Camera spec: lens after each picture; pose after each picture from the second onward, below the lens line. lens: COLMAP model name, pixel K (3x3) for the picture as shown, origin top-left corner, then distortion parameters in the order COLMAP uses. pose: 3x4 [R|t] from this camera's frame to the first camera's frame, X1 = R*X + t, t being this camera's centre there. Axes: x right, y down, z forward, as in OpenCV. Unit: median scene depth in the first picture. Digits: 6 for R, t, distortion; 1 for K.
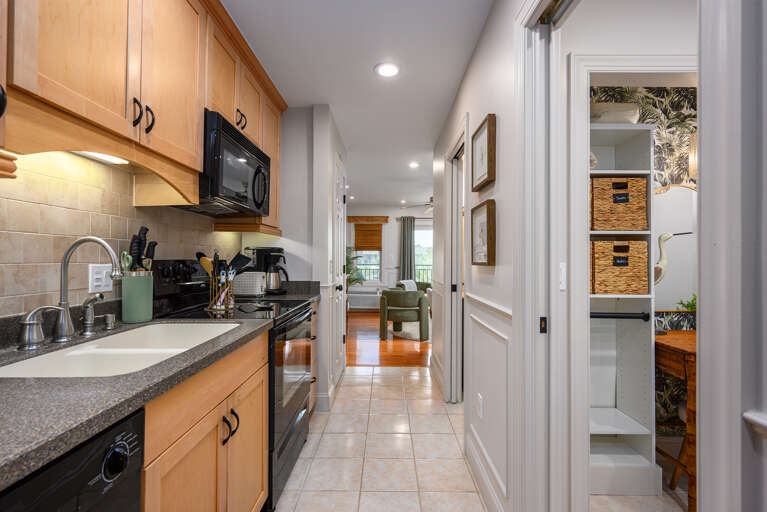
lens RADIAL K [[357.3, 0, 383.7], [0, 357.3, 254.8], [0, 0, 1]] dist [0.003297, 0.000202]
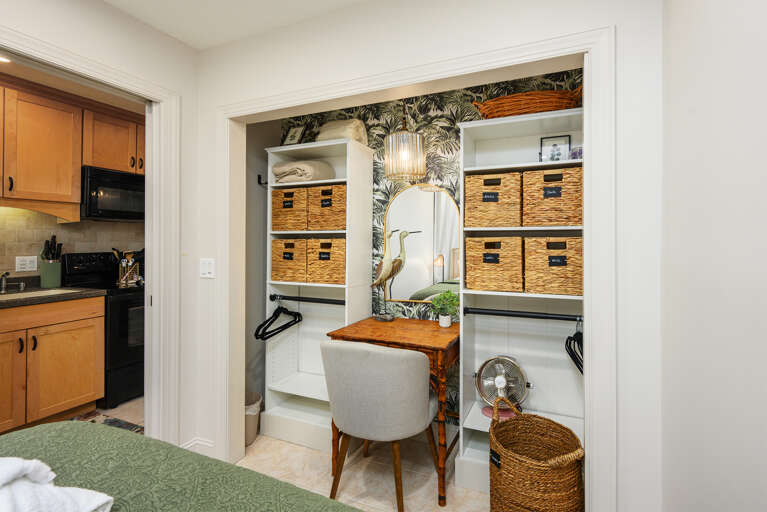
lens RADIAL K [[343.6, 0, 410.4], [0, 343.6, 239.3], [0, 0, 1]] dist [0.001230, 0.000393]
pose [[0.928680, -0.008188, -0.370790, 1.346395], [0.009843, 0.999948, 0.002573, -0.037696], [0.370750, -0.006039, 0.928713, 0.039719]]
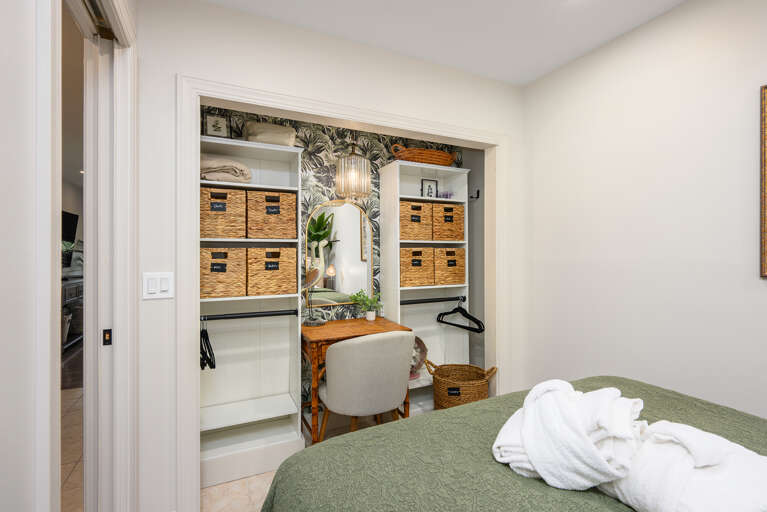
lens RADIAL K [[357.3, 0, 379.4], [0, 357.3, 251.5], [0, 0, 1]] dist [0.003297, 0.000202]
pose [[0.899314, -0.006190, 0.437260, 0.469929], [0.003051, 0.999964, 0.007881, -0.035219], [-0.437293, -0.005753, 0.899301, -0.168266]]
